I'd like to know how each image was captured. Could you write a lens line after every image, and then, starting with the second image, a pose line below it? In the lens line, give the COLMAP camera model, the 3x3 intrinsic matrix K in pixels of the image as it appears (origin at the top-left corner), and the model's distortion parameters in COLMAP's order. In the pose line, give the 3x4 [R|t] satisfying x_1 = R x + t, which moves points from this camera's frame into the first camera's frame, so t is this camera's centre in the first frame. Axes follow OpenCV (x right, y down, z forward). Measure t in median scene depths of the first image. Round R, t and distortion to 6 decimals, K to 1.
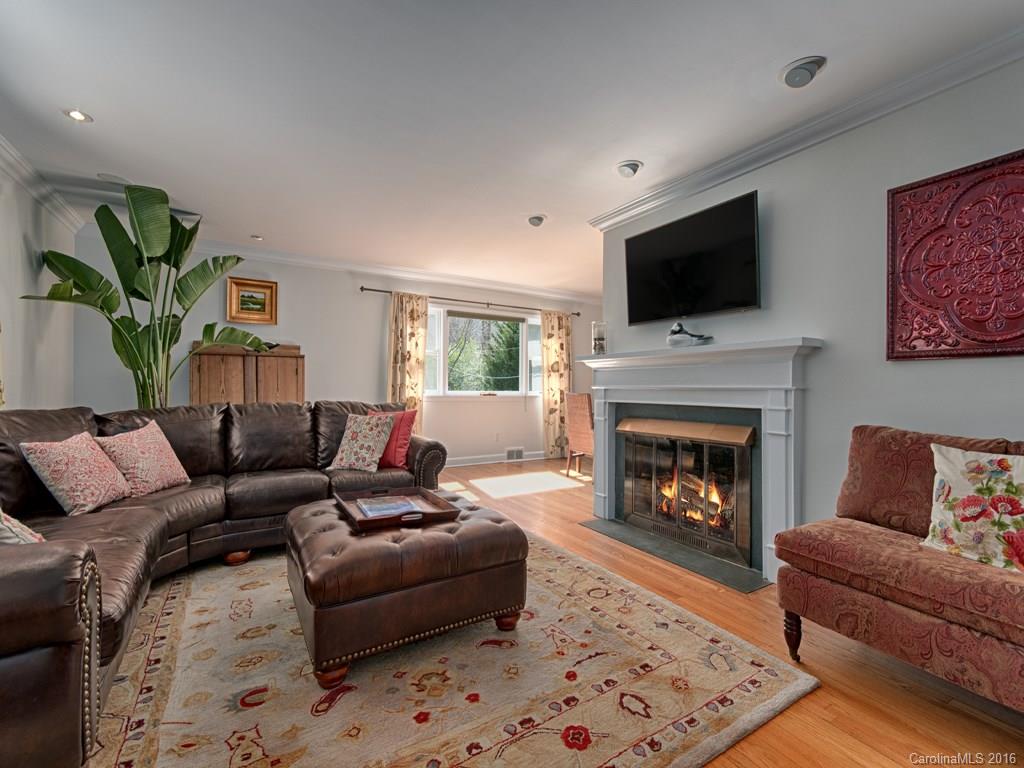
lens RADIAL K [[457.6, 0, 508.9], [0, 457.6, 373.4], [0, 0, 1]] dist [0.003613, 0.000558]
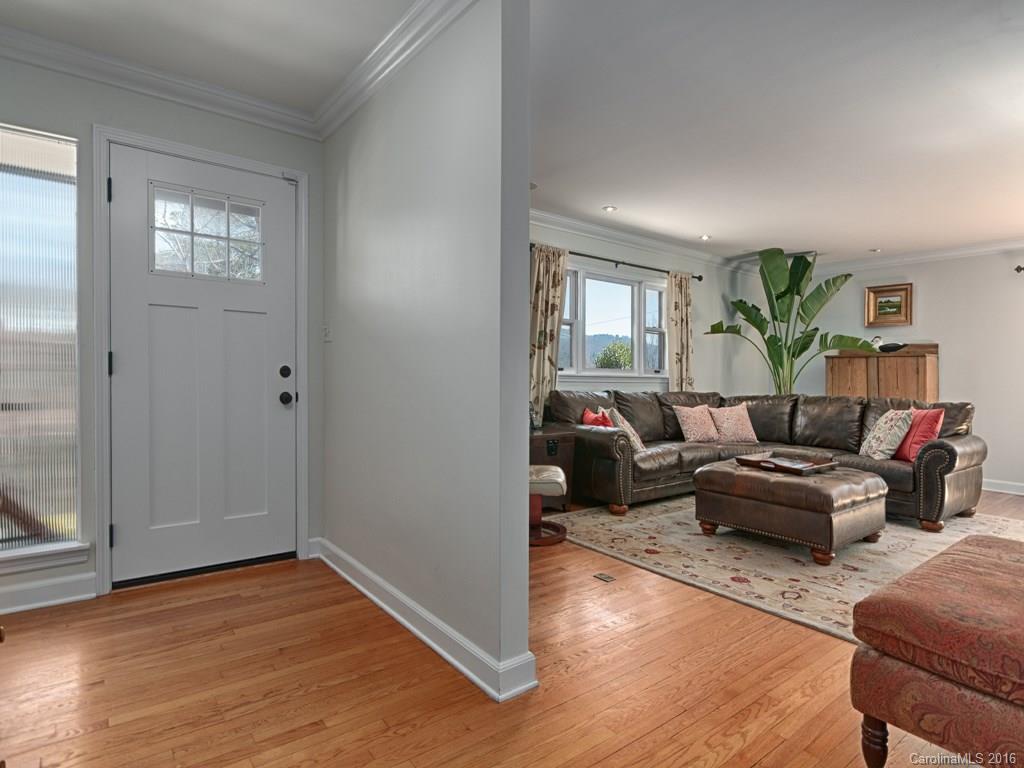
lens RADIAL K [[553.5, 0, 512.0], [0, 553.5, 384.0], [0, 0, 1]] dist [-0.001040, -0.000573]
pose [[0.115673, 0.008869, -0.993248, 0.952528], [0.007189, 0.999926, 0.009766, 0.010907], [0.993261, -0.008270, 0.115600, -0.042620]]
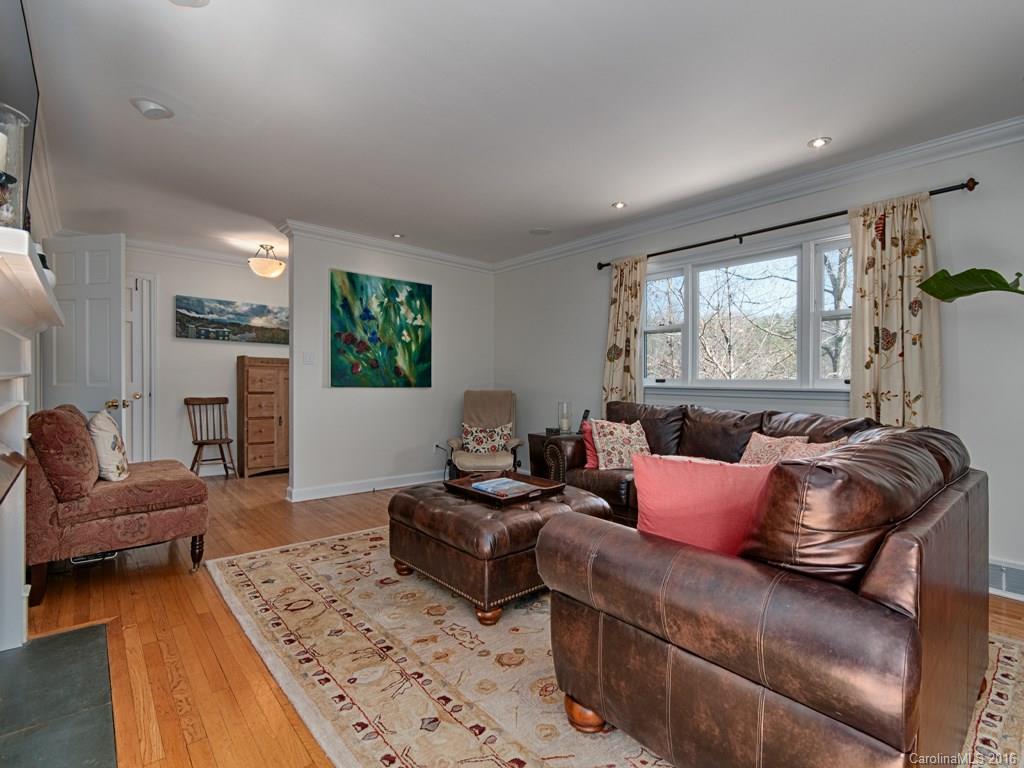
lens RADIAL K [[494.7, 0, 512.0], [0, 494.7, 384.0], [0, 0, 1]] dist [0.001618, 0.000240]
pose [[-0.984781, -0.029094, -0.171345, -0.030181], [-0.024562, 0.999292, -0.028509, 0.043665], [0.172053, -0.023866, -0.984799, 1.559377]]
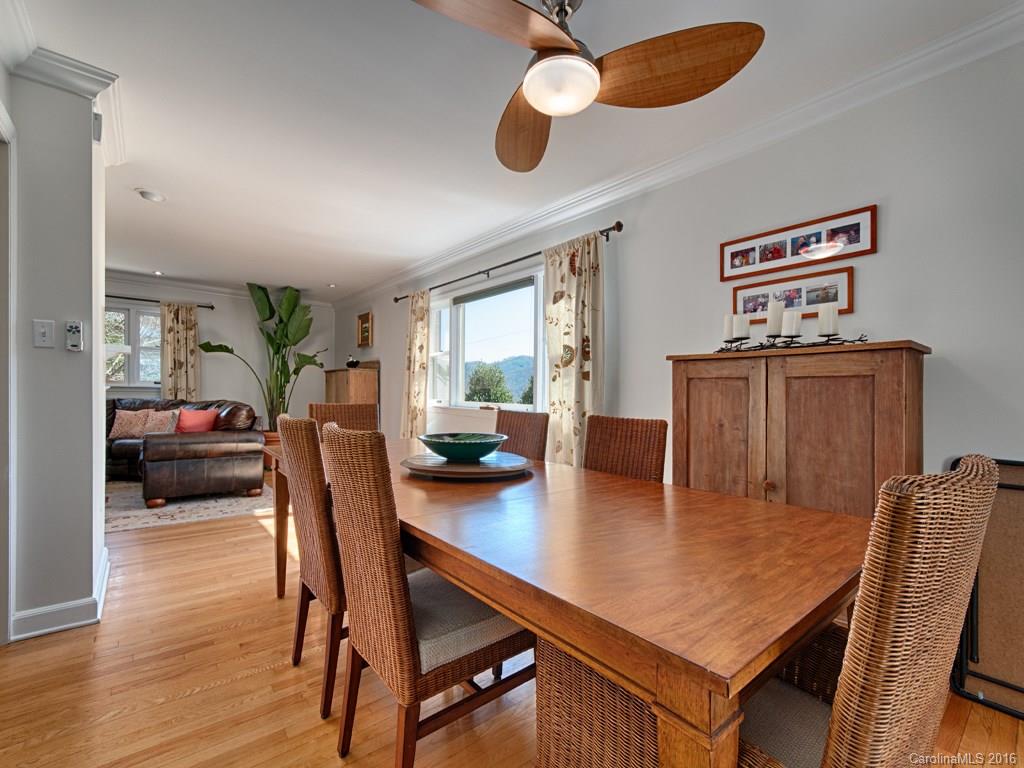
lens RADIAL K [[446.4, 0, 512.0], [0, 446.4, 384.0], [0, 0, 1]] dist [0.001963, 0.000244]
pose [[0.140202, -0.023433, -0.989846, 1.202945], [0.005573, 0.999723, -0.022877, 0.050293], [0.990107, -0.002309, 0.140294, 1.904854]]
